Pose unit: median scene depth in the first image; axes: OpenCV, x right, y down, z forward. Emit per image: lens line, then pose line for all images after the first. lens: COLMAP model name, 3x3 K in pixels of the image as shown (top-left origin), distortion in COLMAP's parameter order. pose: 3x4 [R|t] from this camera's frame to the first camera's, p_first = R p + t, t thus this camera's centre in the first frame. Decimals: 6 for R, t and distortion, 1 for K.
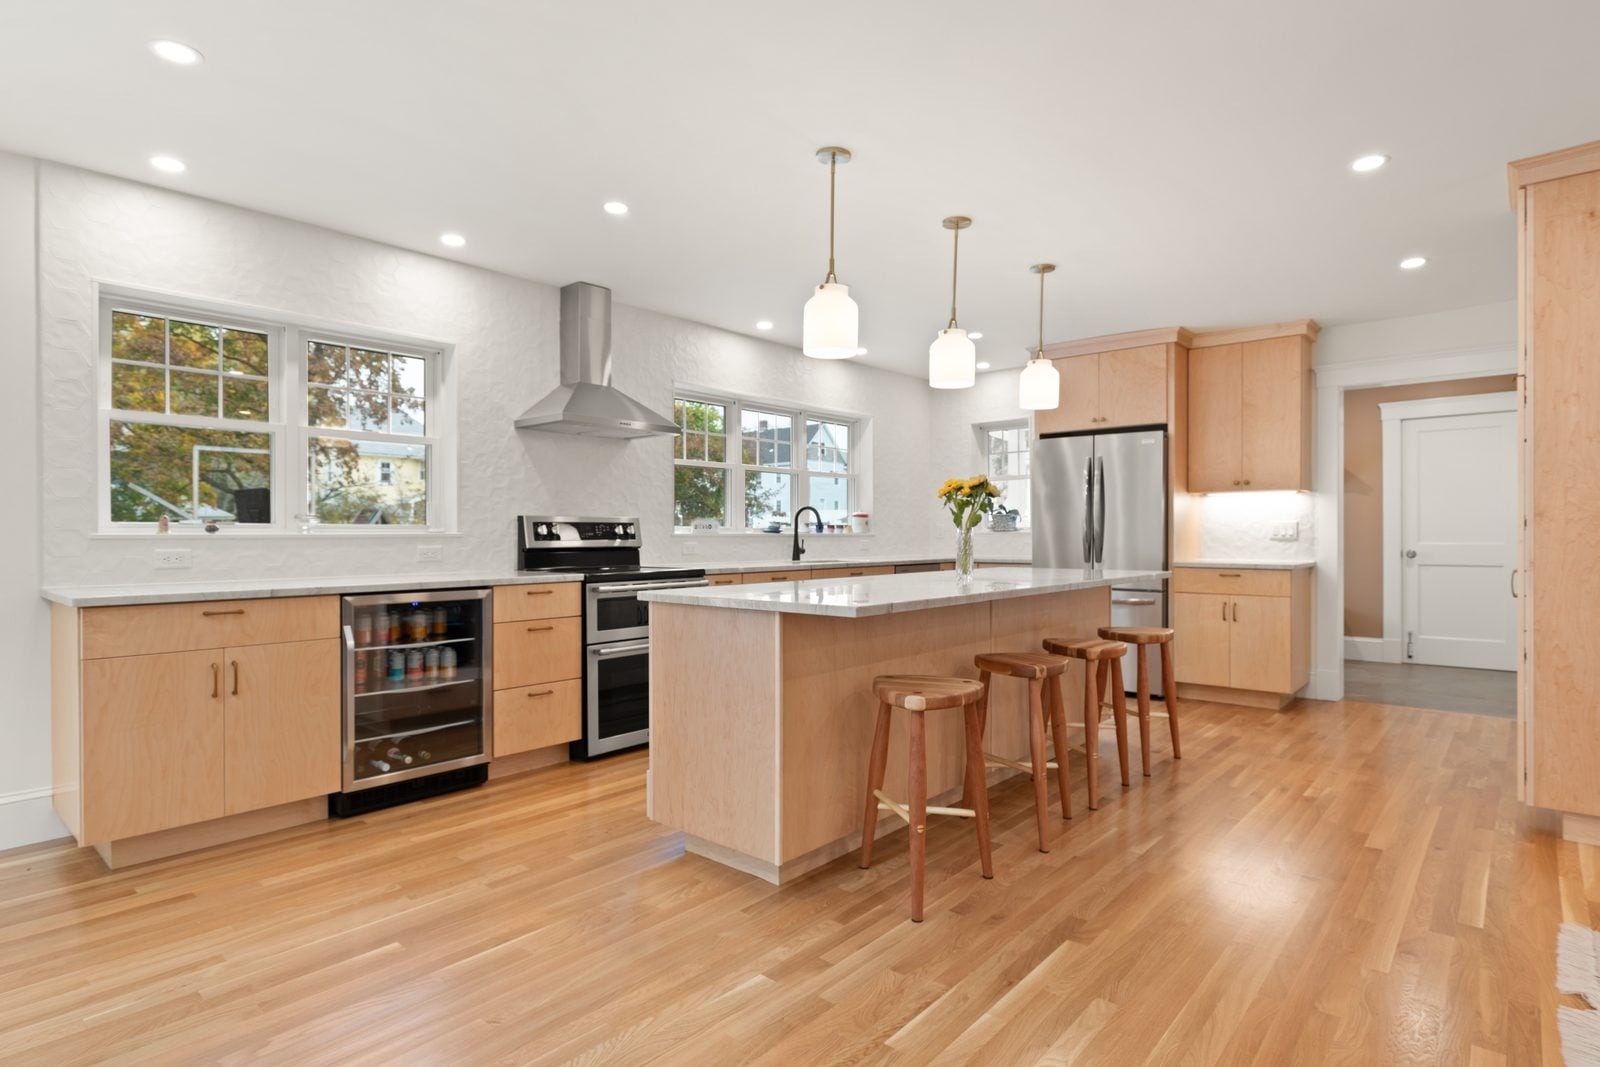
lens RADIAL K [[830.9, 0, 808.6], [0, 830.9, 538.4], [0, 0, 1]] dist [-0.001125, -0.001053]
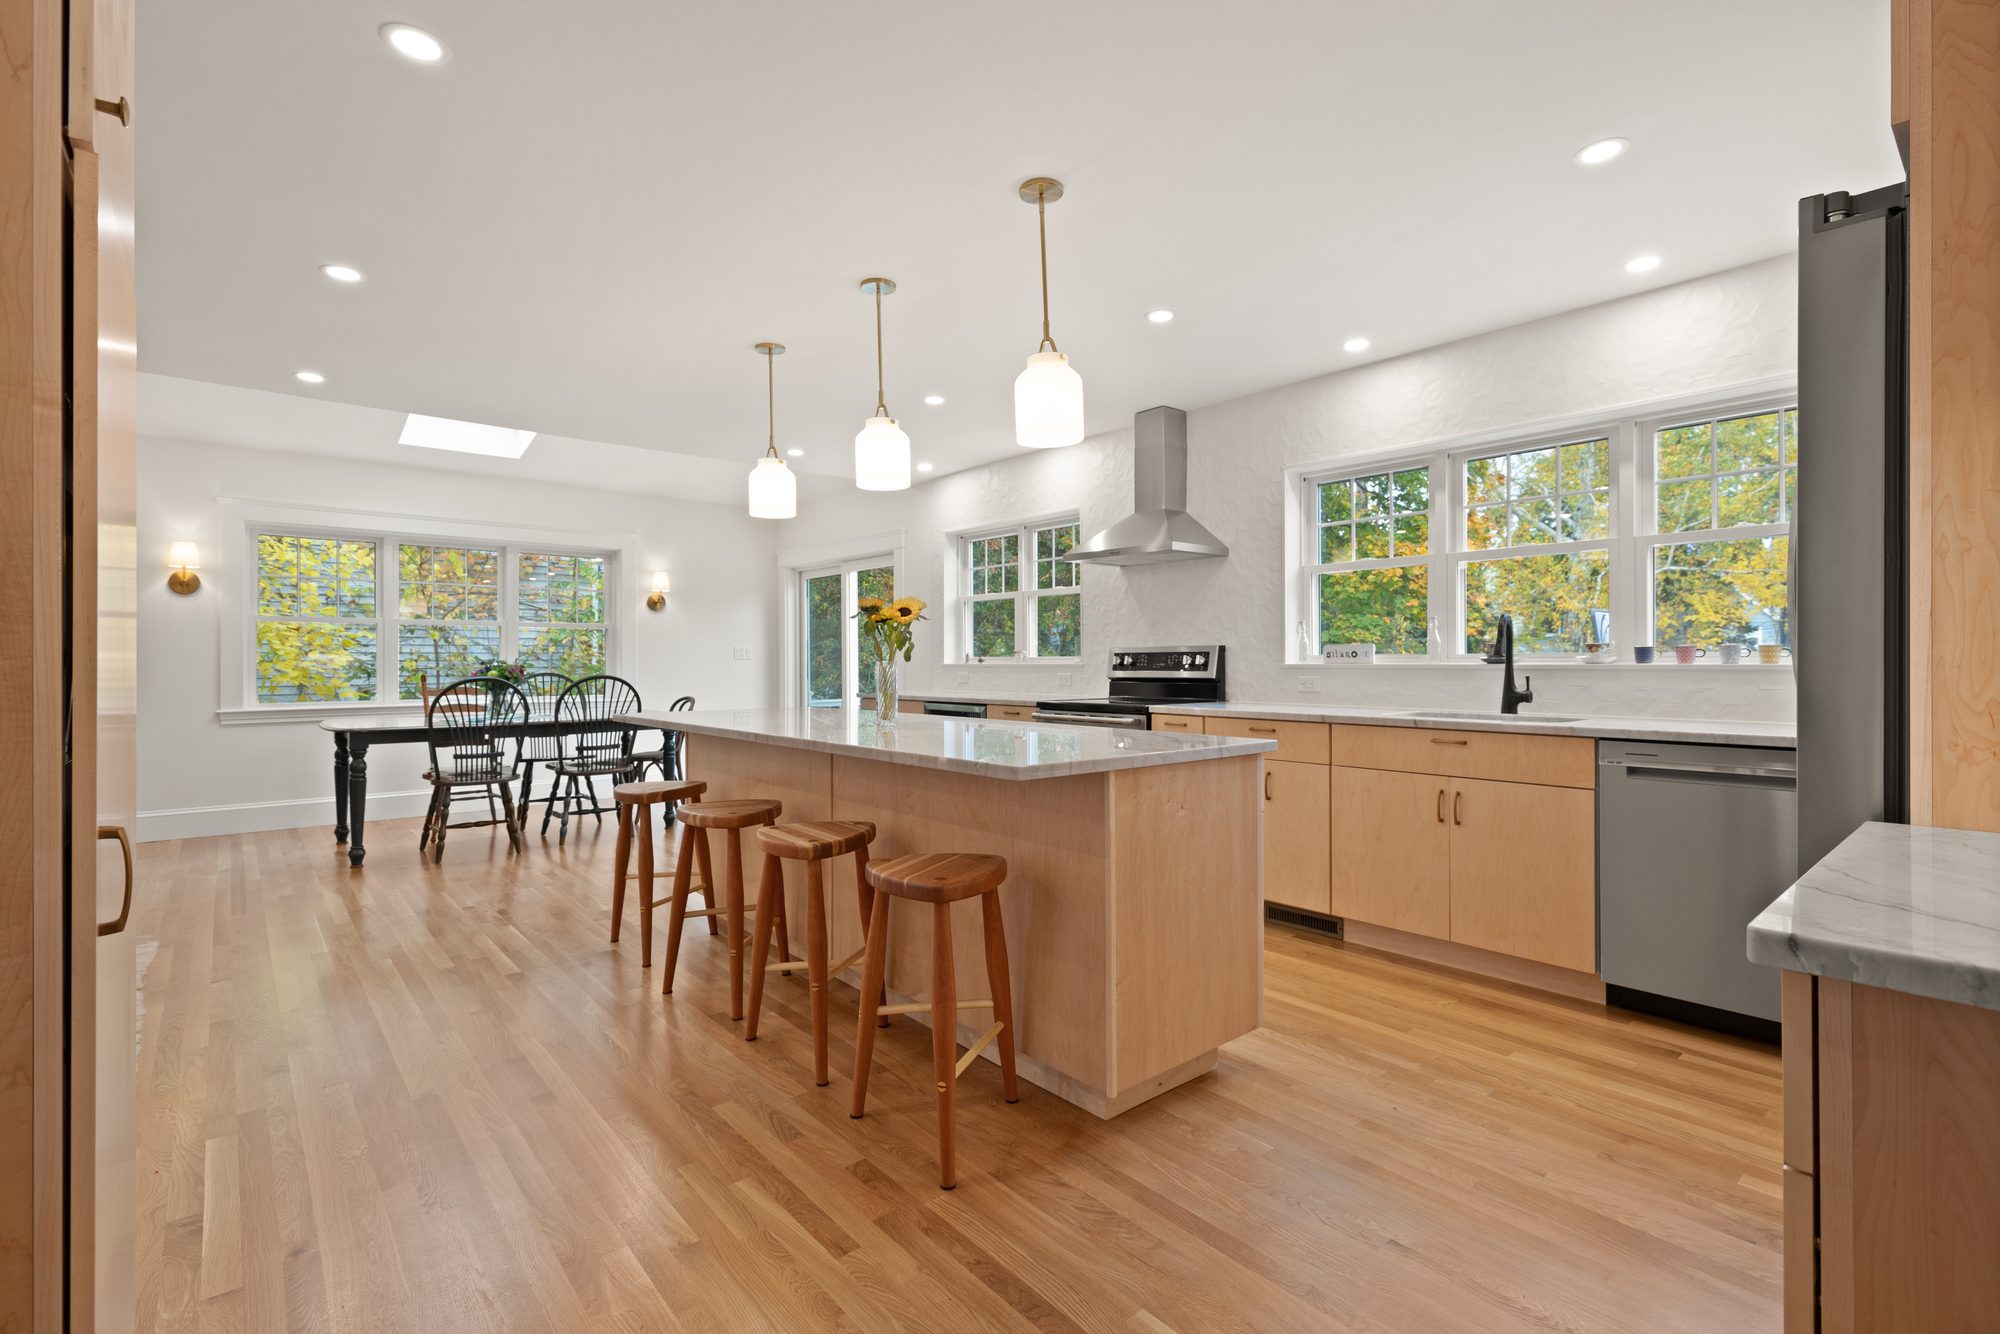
lens RADIAL K [[906.1, 0, 1000.0], [0, 906.1, 667.0], [0, 0, 1]] dist [0.002963, 0.000416]
pose [[-0.153322, 0.007848, -0.988145, 0.955084], [-0.002206, 0.999963, 0.008284, -0.012616], [0.988174, 0.003450, -0.153299, 1.159392]]
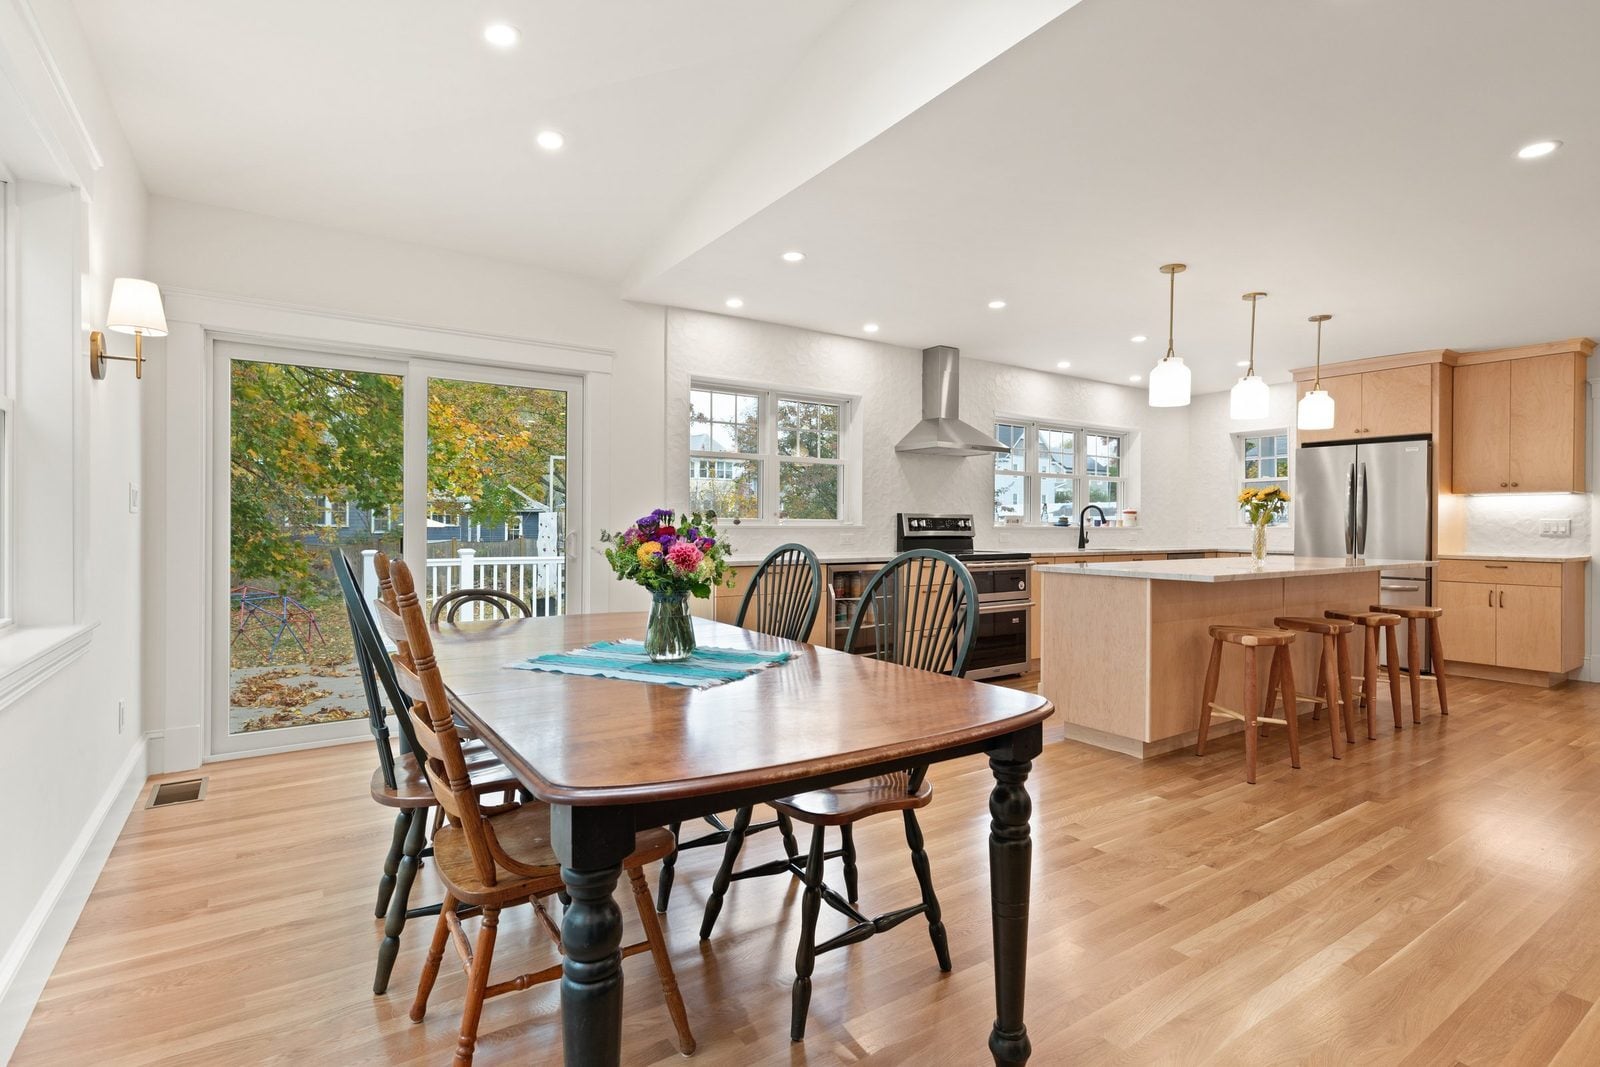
lens RADIAL K [[774.1, 0, 802.9], [0, 774.1, 524.4], [0, 0, 1]] dist [0.000588, 0.000332]
pose [[0.966461, 0.006733, -0.256727, -0.186508], [-0.008201, 0.999956, -0.004649, -0.000796], [0.256684, 0.006599, 0.966473, -0.361138]]
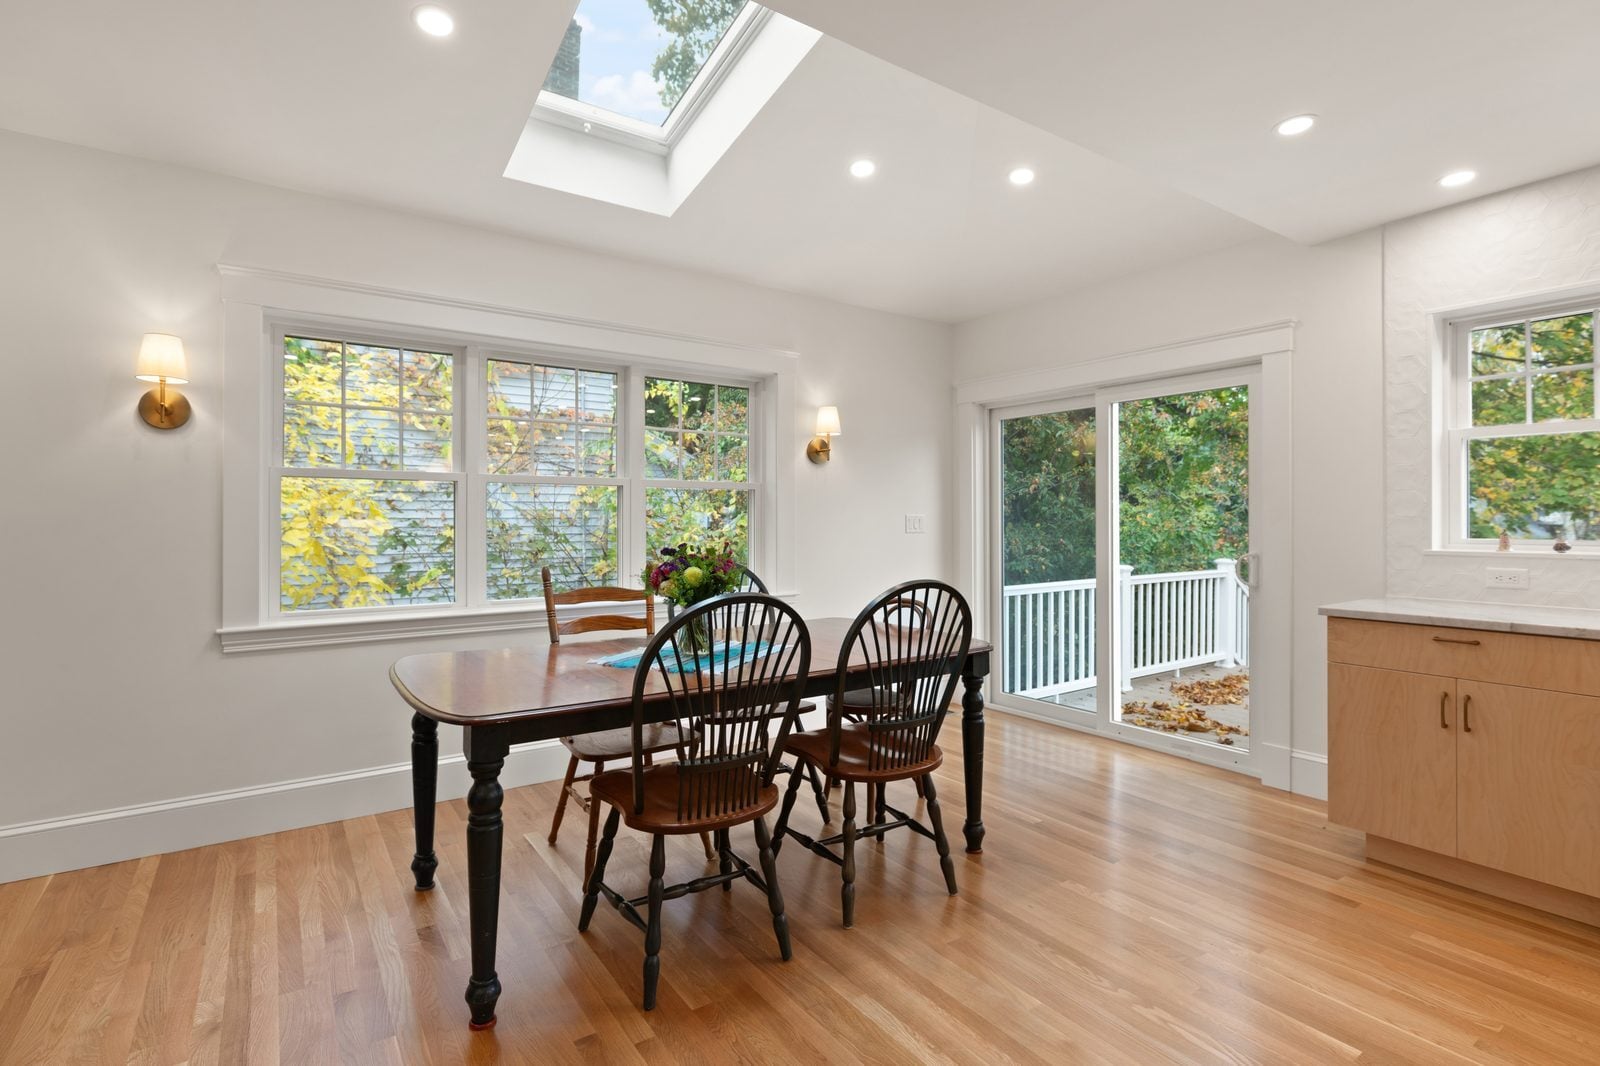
lens RADIAL K [[770.7, 0, 806.1], [0, 770.7, 518.3], [0, 0, 1]] dist [-0.000617, -0.000444]
pose [[-0.245930, 0.000654, -0.969287, 0.238955], [-0.002859, 0.999995, 0.001401, -0.036015], [0.969283, 0.003116, -0.245927, 0.370816]]
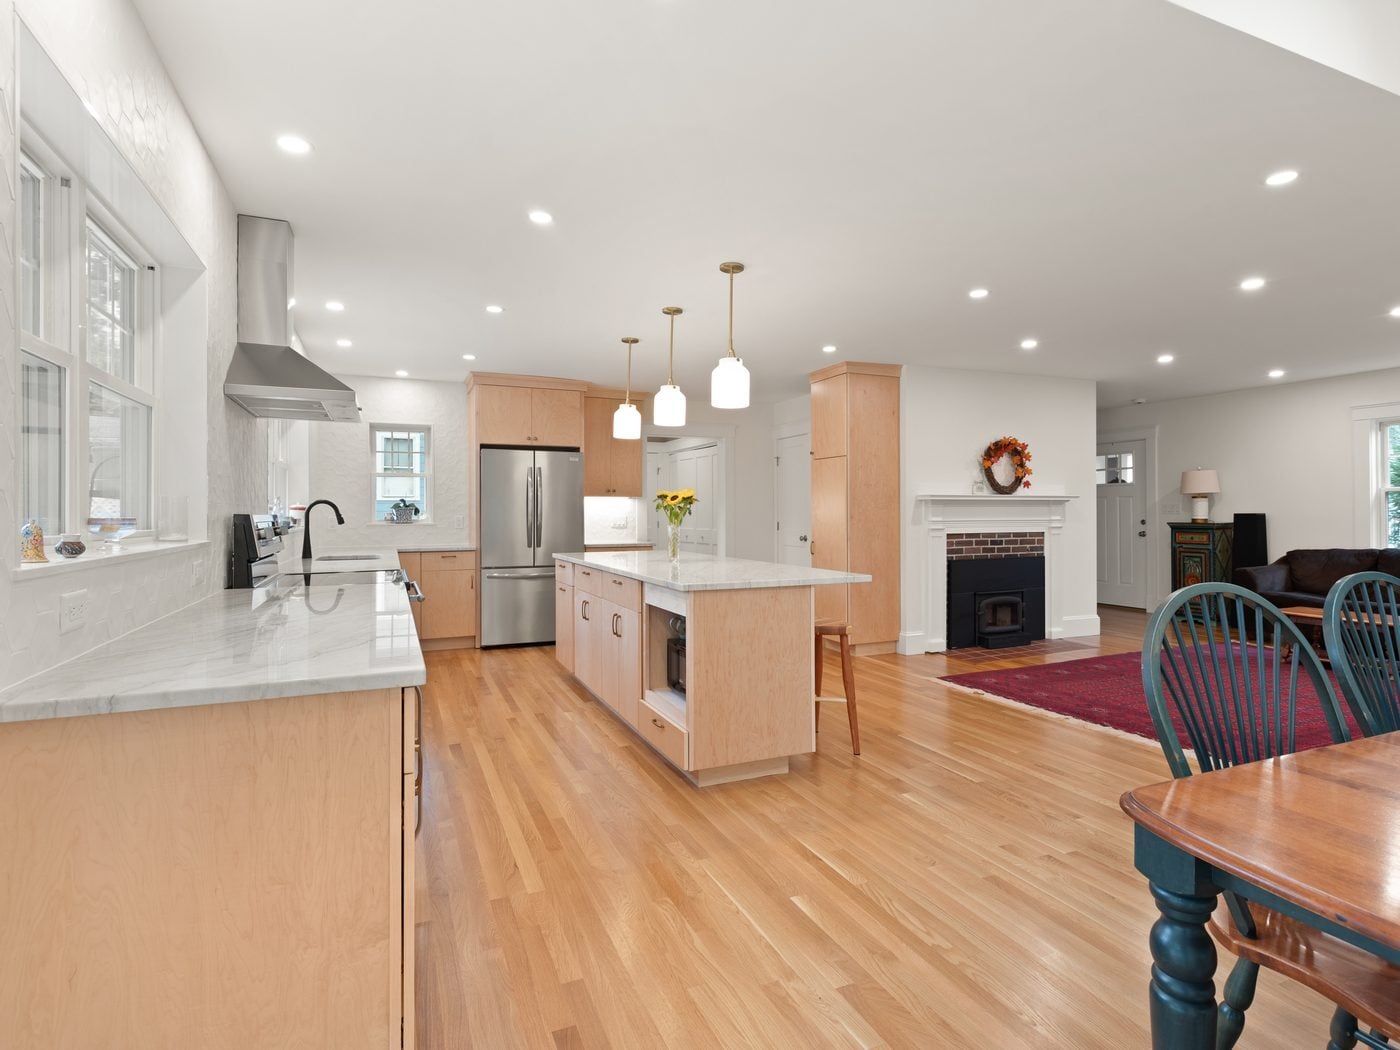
lens RADIAL K [[720.2, 0, 704.8], [0, 720.2, 515.0], [0, 0, 1]] dist [0.004184, 0.000243]
pose [[0.428563, -0.000803, 0.903511, -0.841286], [0.007937, 0.999964, -0.002876, -0.024104], [-0.903477, 0.008403, 0.428555, 0.391643]]
